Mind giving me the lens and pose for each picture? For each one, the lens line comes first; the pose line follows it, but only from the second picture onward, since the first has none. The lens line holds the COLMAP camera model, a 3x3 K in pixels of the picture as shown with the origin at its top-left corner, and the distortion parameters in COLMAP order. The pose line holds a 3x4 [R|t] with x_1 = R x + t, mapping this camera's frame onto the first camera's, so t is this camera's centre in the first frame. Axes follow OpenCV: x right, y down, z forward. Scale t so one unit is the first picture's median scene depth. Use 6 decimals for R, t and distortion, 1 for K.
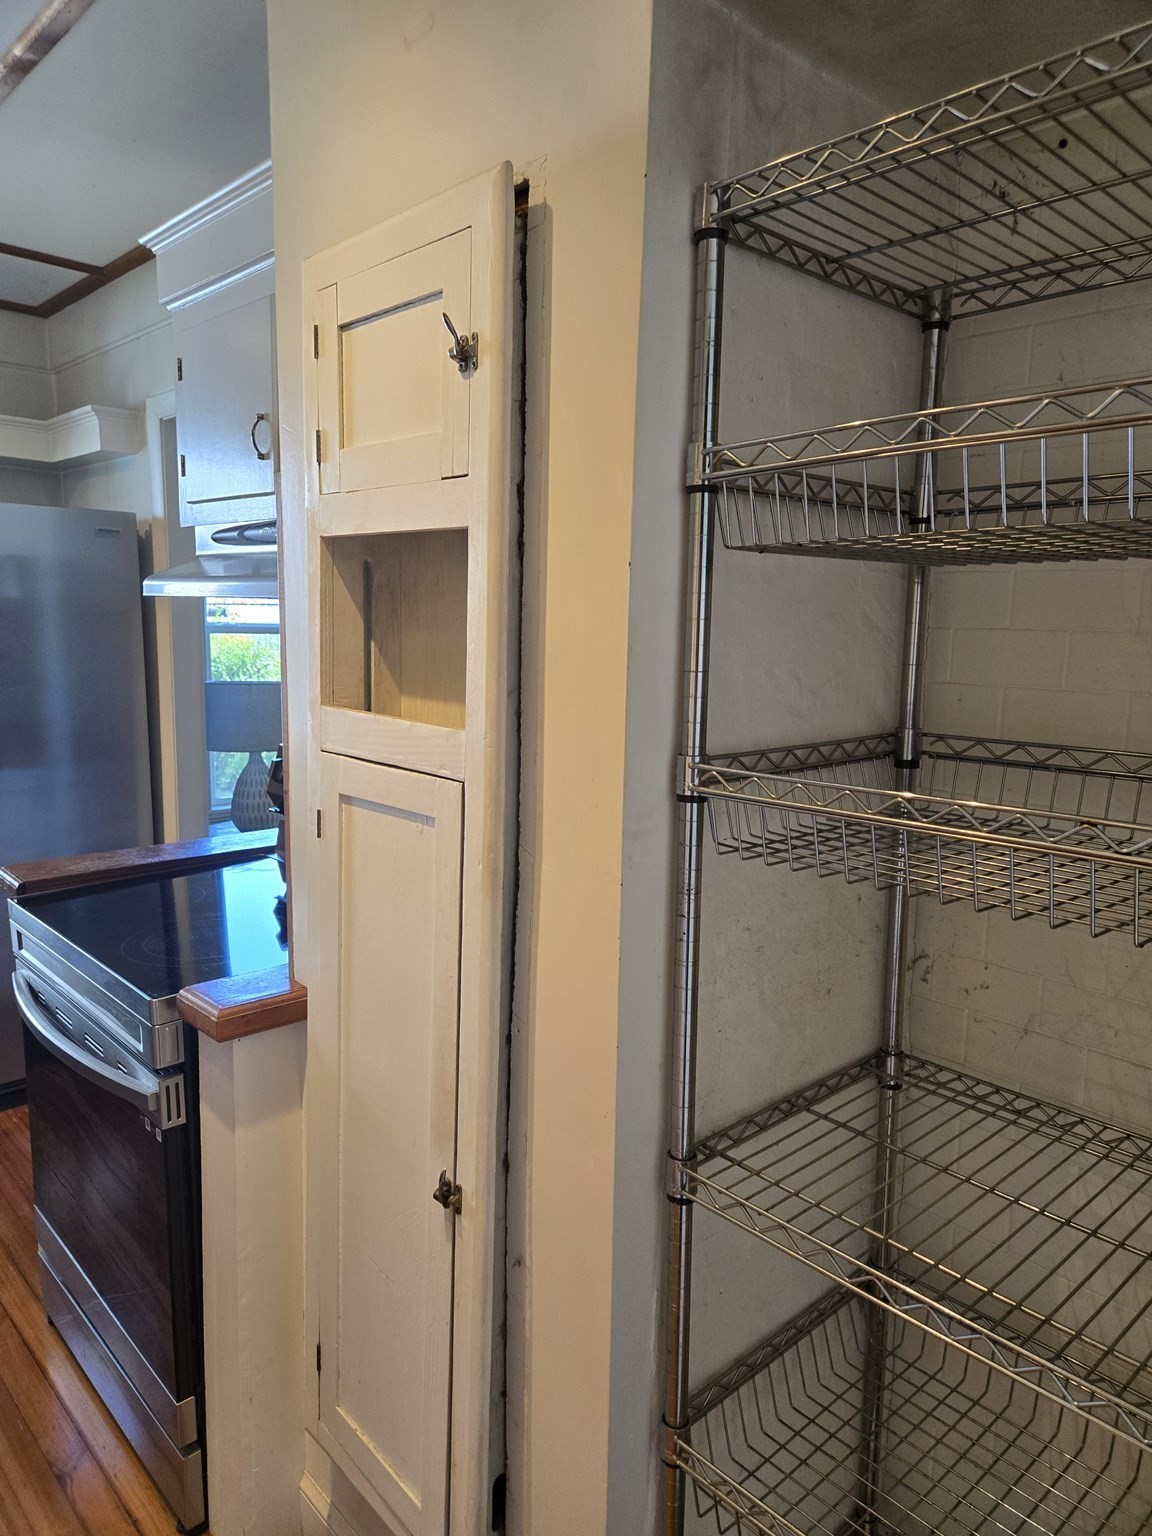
lens RADIAL K [[1029.8, 0, 572.5], [0, 1029.8, 776.4], [0, 0, 1]] dist [0.078375, -0.067622]
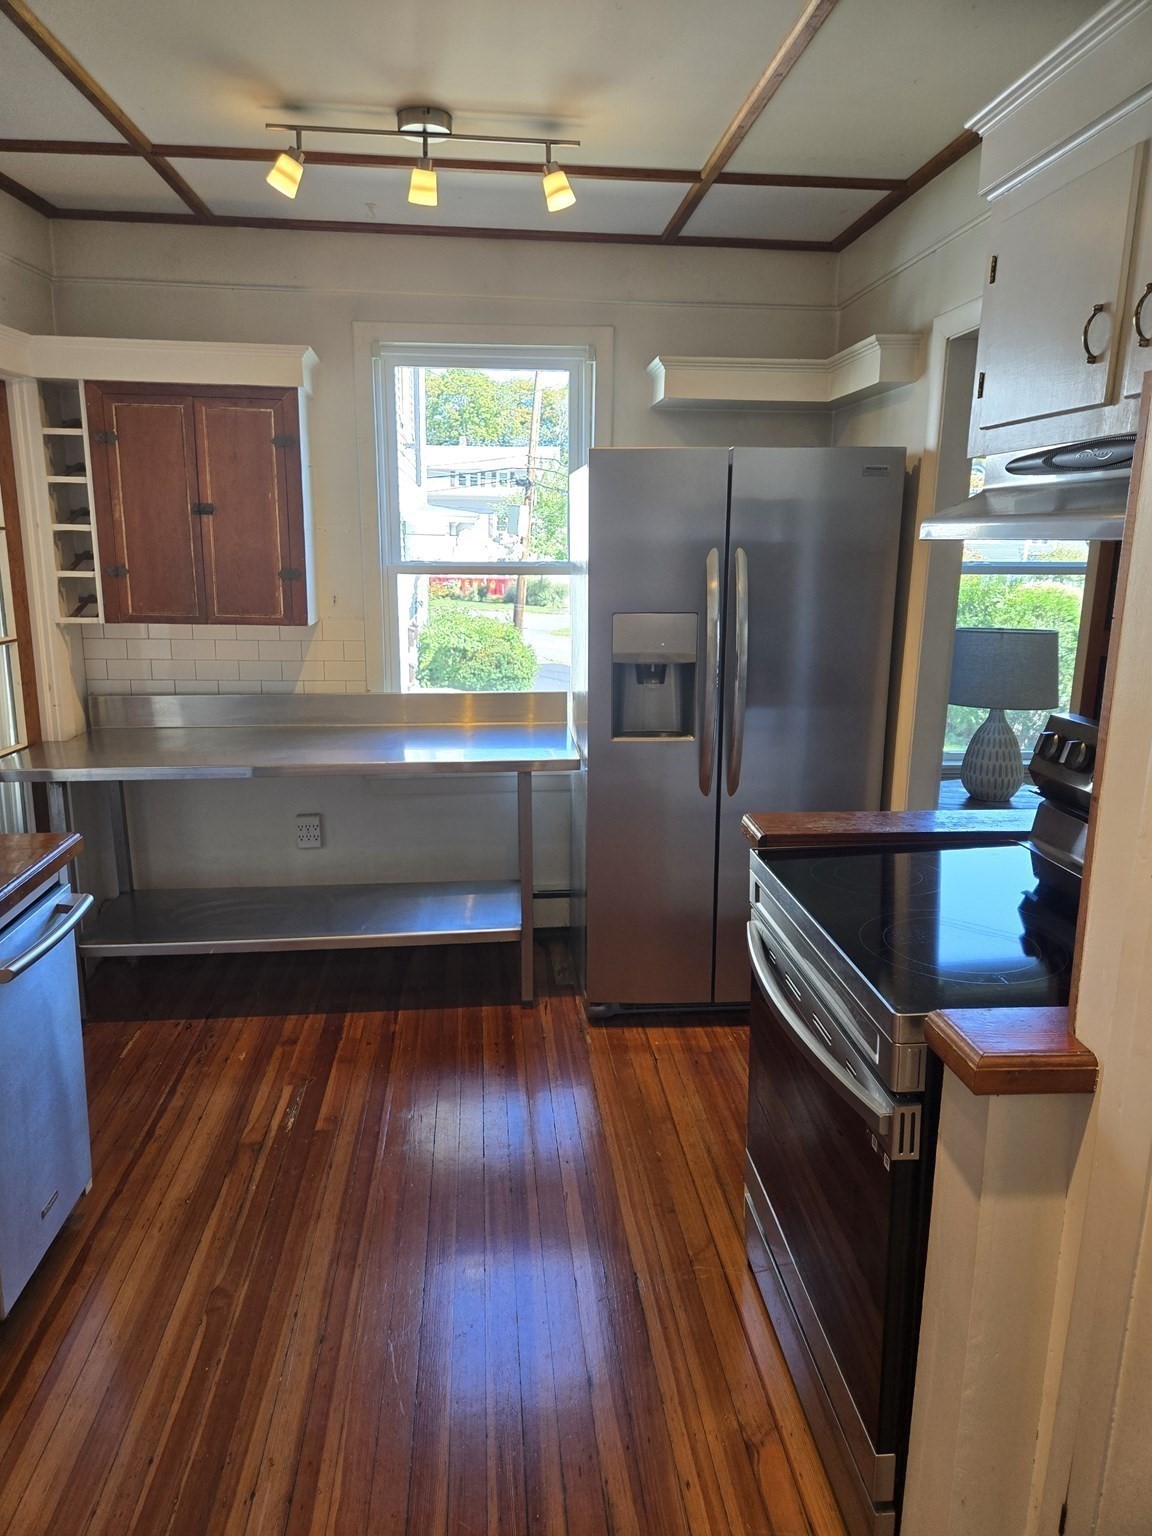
lens RADIAL K [[1029.8, 0, 572.3], [0, 1029.8, 764.7], [0, 0, 1]] dist [0.078375, -0.067622]
pose [[0.789539, 0.116082, -0.602622, -0.084545], [-0.085246, 0.993173, 0.079625, -0.027473], [0.607751, -0.011496, 0.794045, 0.108488]]
